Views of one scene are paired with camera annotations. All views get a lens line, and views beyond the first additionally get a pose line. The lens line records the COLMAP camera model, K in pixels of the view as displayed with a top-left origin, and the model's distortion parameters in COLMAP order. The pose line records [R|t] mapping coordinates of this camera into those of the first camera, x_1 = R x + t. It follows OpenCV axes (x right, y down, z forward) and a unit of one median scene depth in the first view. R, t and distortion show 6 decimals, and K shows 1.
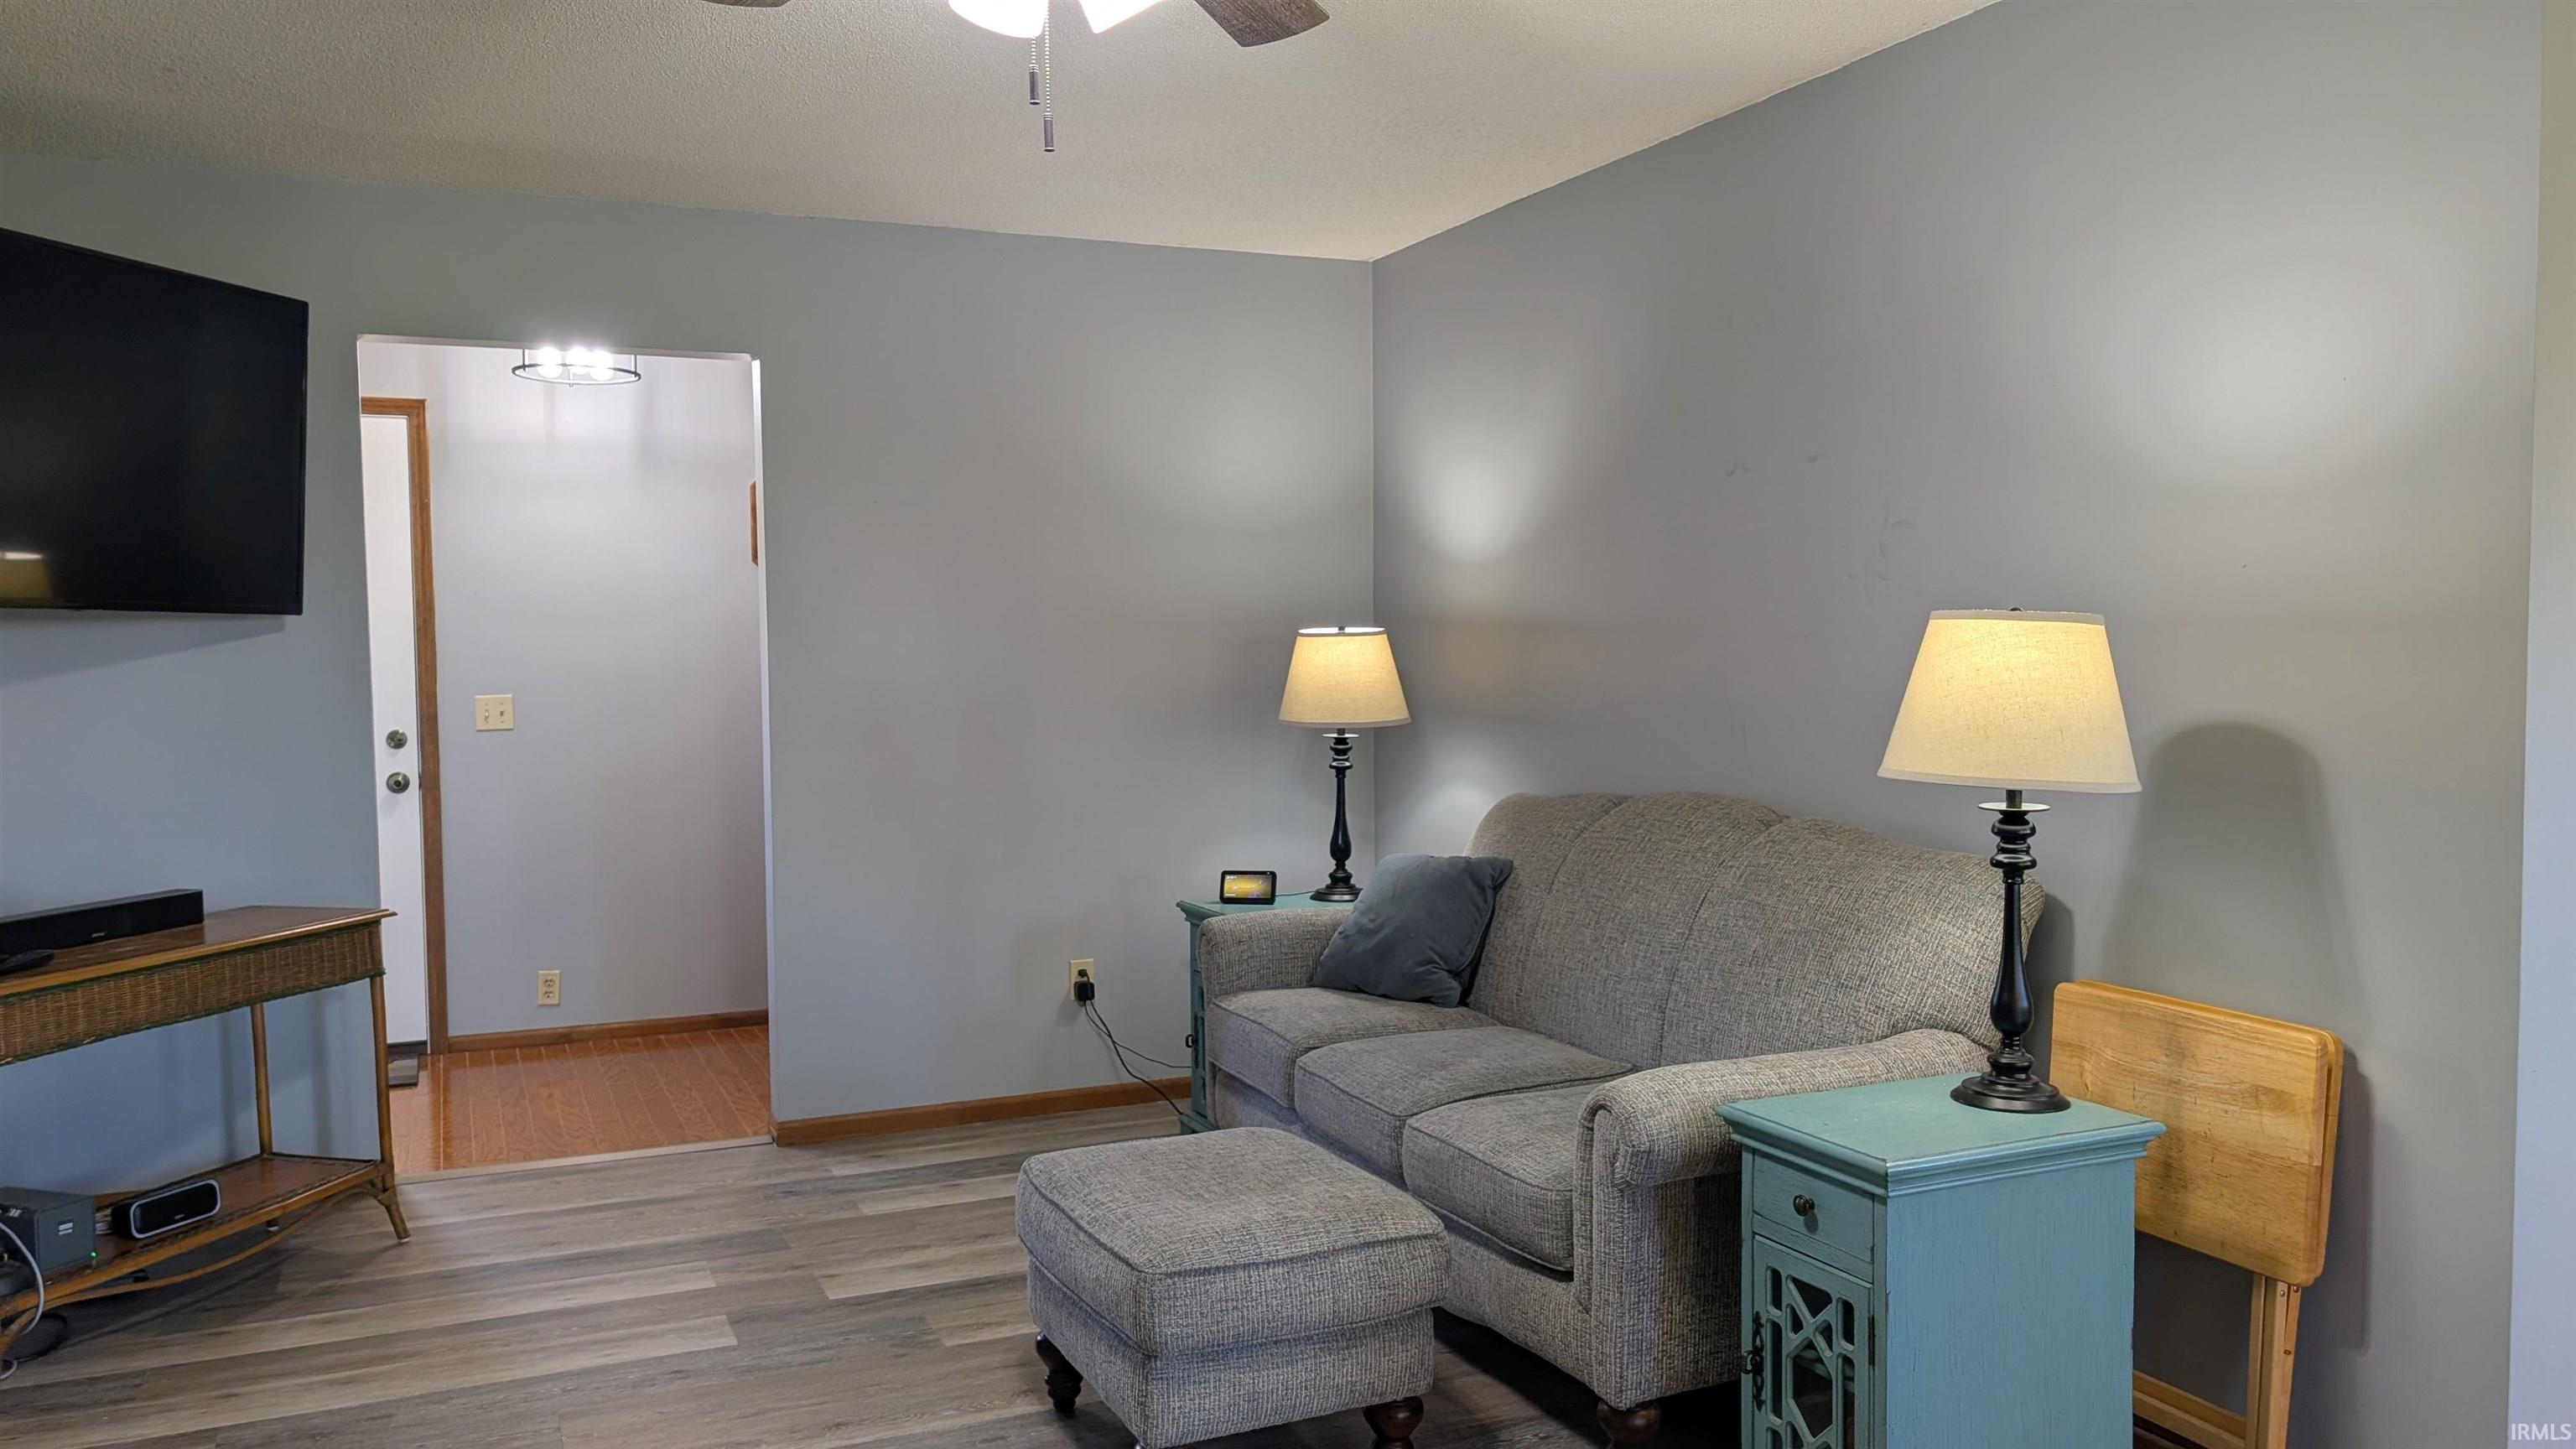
lens RADIAL K [[1918.3, 0, 1288.0], [0, 1918.3, 724.5], [0, 0, 1]] dist [-0.019904, -0.004106]
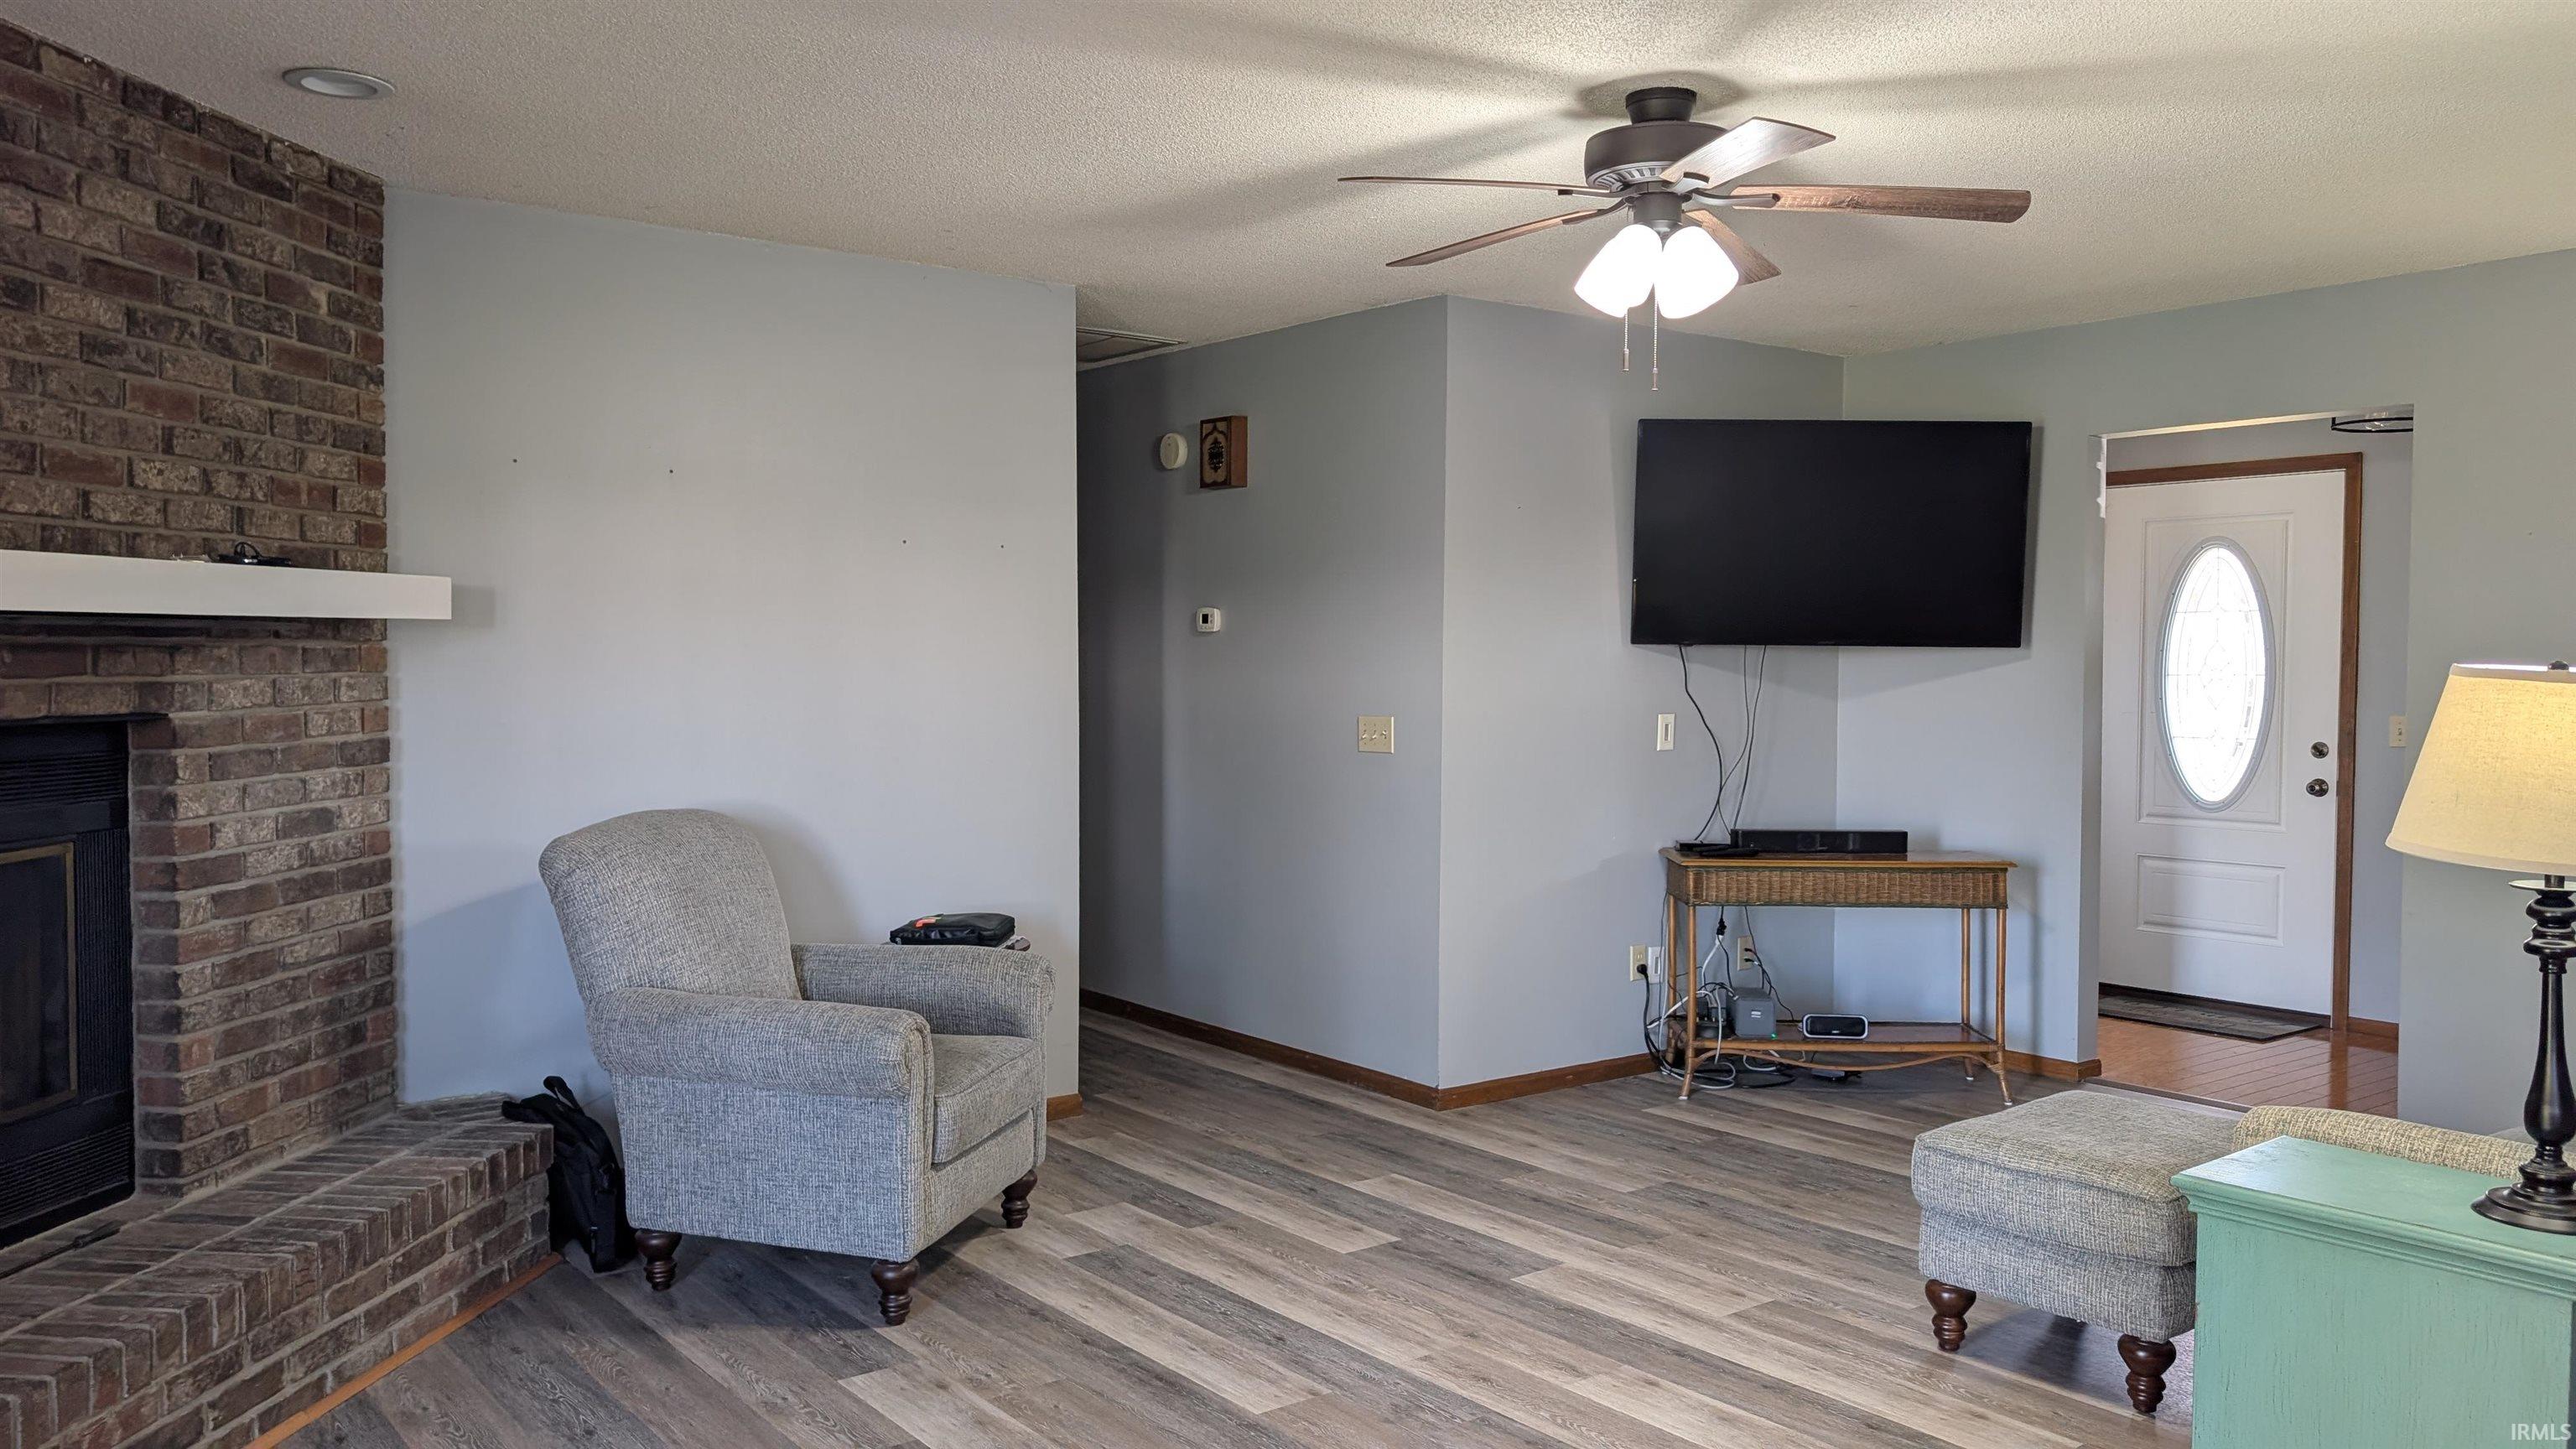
lens RADIAL K [[1918.3, 0, 1288.0], [0, 1918.3, 724.5], [0, 0, 1]] dist [-0.019904, -0.004106]
pose [[0.244127, 0.045370, -0.968681, 0.883072], [-0.050267, 0.998154, 0.034082, -0.027161], [0.968440, 0.040372, 0.245957, 0.172387]]
